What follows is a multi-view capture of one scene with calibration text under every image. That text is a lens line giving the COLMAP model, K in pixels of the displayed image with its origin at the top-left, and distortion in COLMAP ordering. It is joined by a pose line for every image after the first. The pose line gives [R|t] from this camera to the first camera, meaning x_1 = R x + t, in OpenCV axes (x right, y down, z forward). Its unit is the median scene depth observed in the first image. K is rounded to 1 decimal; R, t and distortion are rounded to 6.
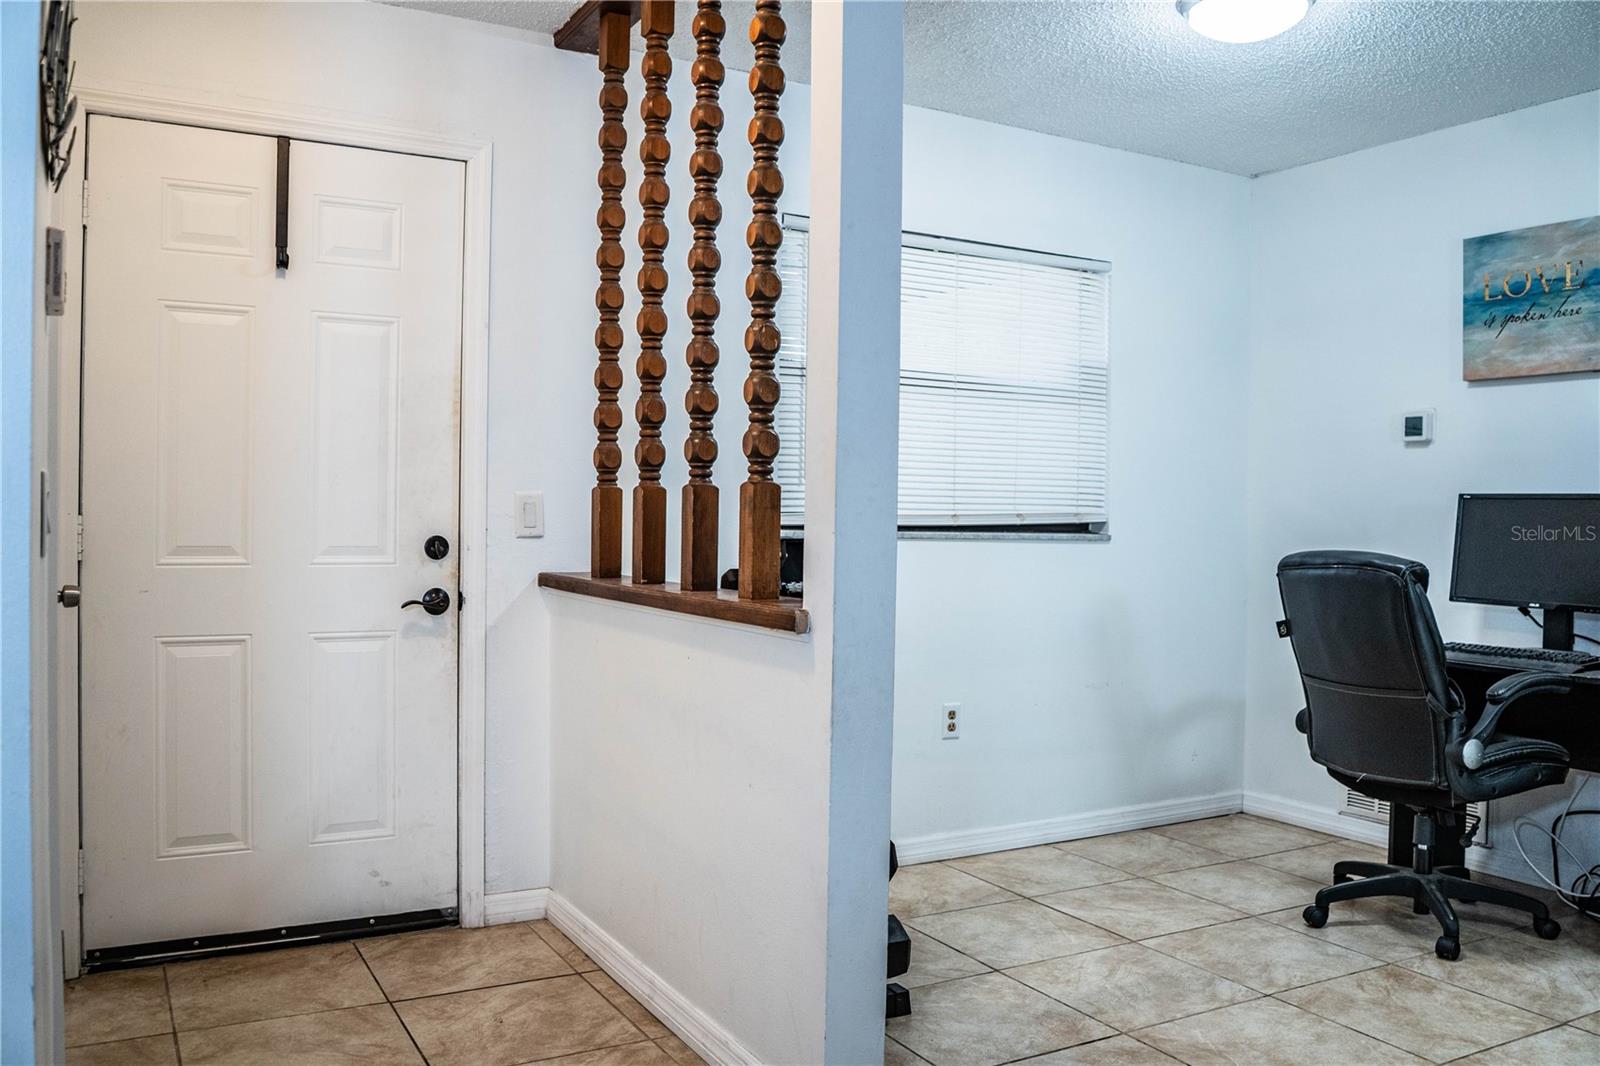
lens RADIAL K [[1299.5, 0, 800.0], [0, 1299.5, 533.0], [0, 0, 1]] dist [-0.115311, 0.067716]
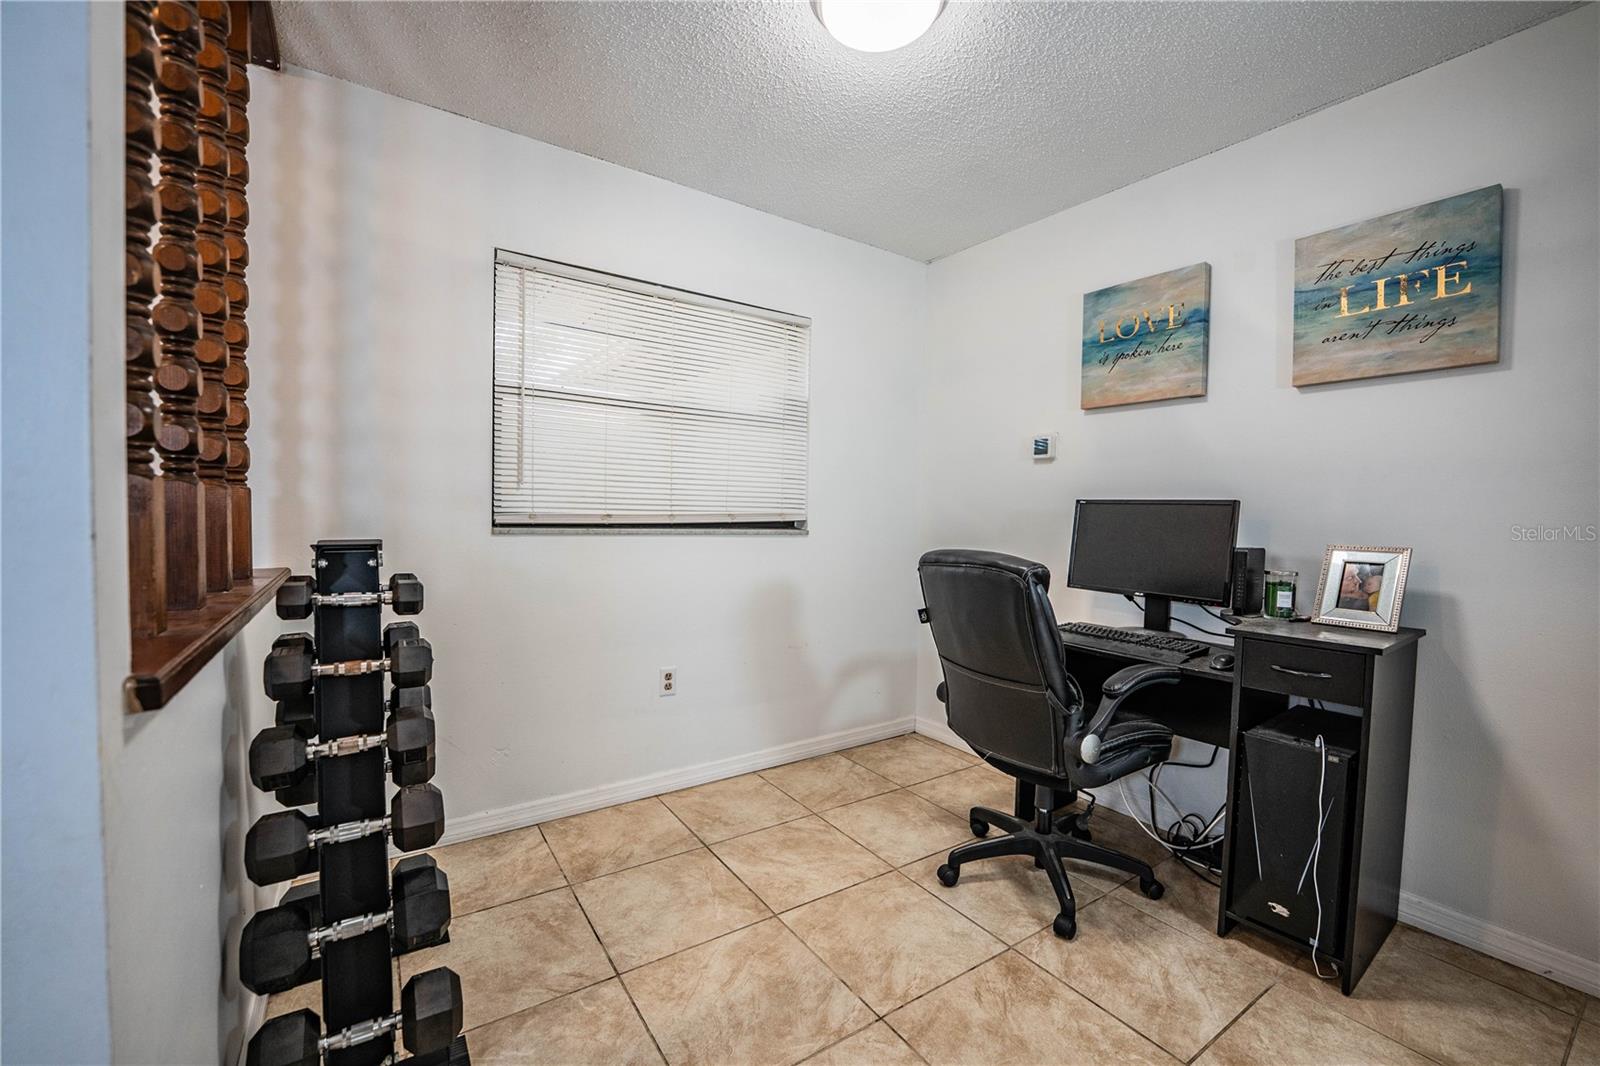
lens RADIAL K [[651.6, 0, 800.8], [0, 651.6, 538.2], [0, 0, 1]] dist [-0.027765, 0.001769]
pose [[0.995947, 0.002290, 0.089908, 0.201731], [-0.004753, 0.999619, 0.027190, -0.009658], [-0.089812, -0.027507, 0.995579, 0.403826]]
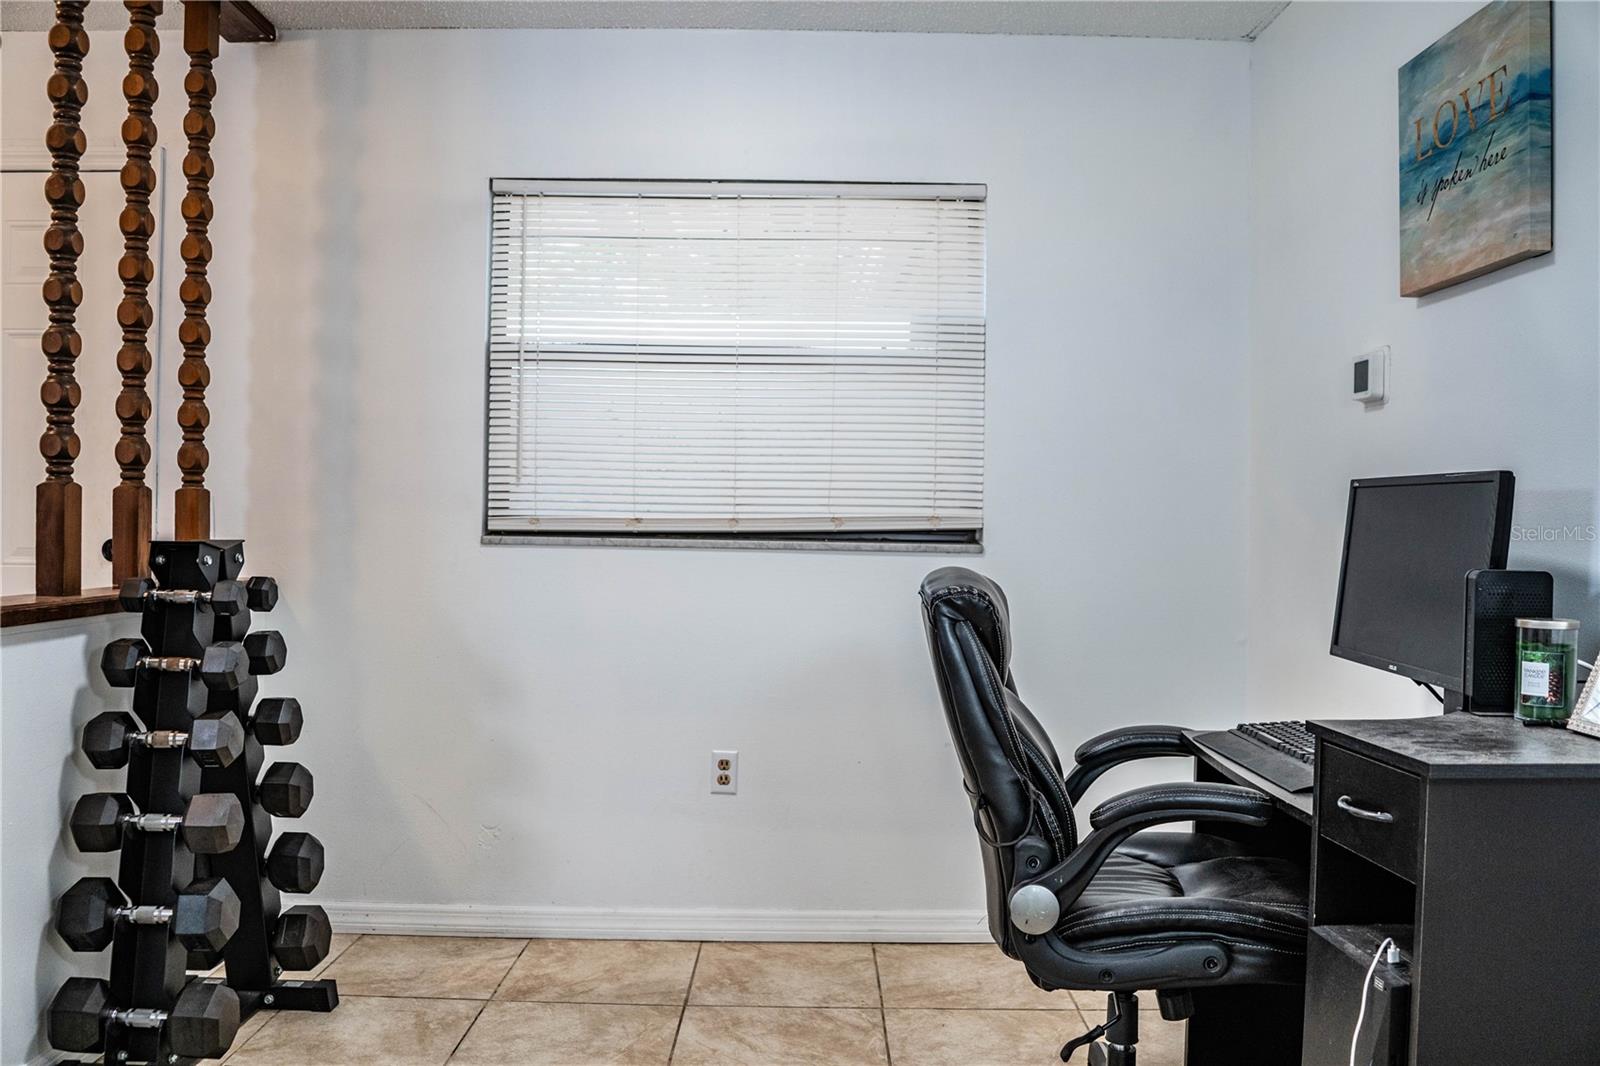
lens RADIAL K [[1299.5, 0, 800.0], [0, 1299.5, 533.0], [0, 0, 1]] dist [-0.115311, 0.067716]
pose [[0.873438, 0.002349, -0.486929, 0.597264], [-0.007987, 0.999923, -0.009503, 0.002634], [0.486870, 0.012190, 0.873390, 0.336534]]
